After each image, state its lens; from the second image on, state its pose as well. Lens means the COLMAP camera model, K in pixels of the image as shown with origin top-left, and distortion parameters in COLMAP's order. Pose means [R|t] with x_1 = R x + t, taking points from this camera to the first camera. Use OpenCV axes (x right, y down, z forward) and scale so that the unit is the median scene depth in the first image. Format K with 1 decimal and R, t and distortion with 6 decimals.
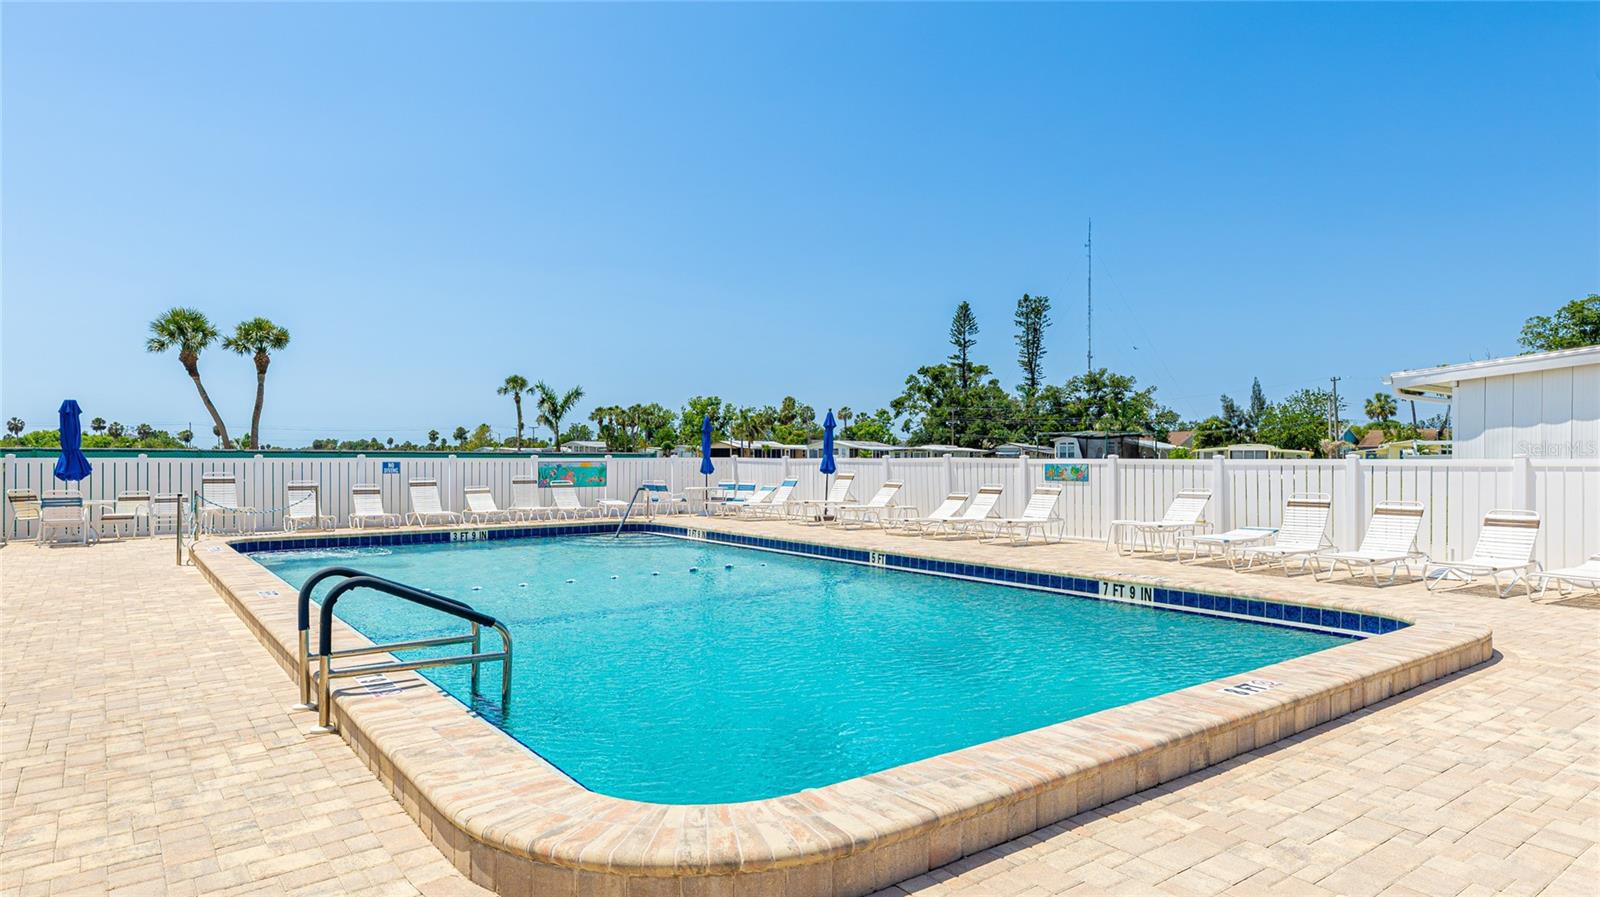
lens RADIAL K [[917.2, 0, 797.6], [0, 917.2, 454.7], [0, 0, 1]] dist [0.002696, -0.000024]
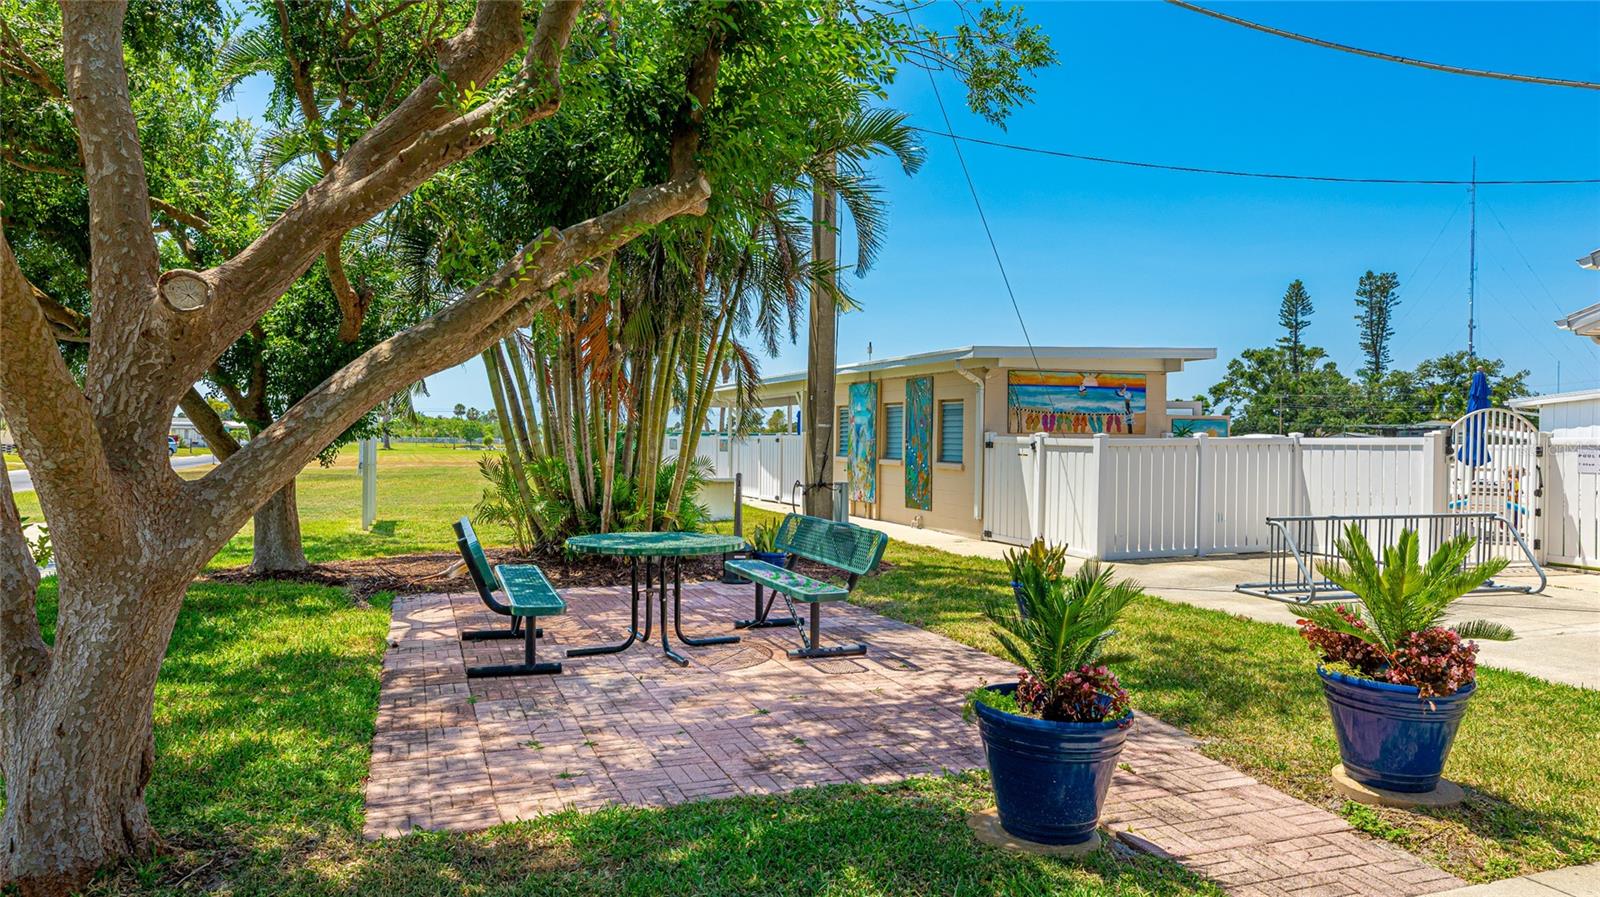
lens RADIAL K [[1052.8, 0, 795.3], [0, 1052.8, 453.8], [0, 0, 1]] dist [0.003716, -0.000866]
pose [[0.963185, 0.016106, -0.268356, -0.018073], [-0.013086, 0.999829, 0.013038, 0.001893], [0.268520, -0.009046, 0.963231, -0.165987]]
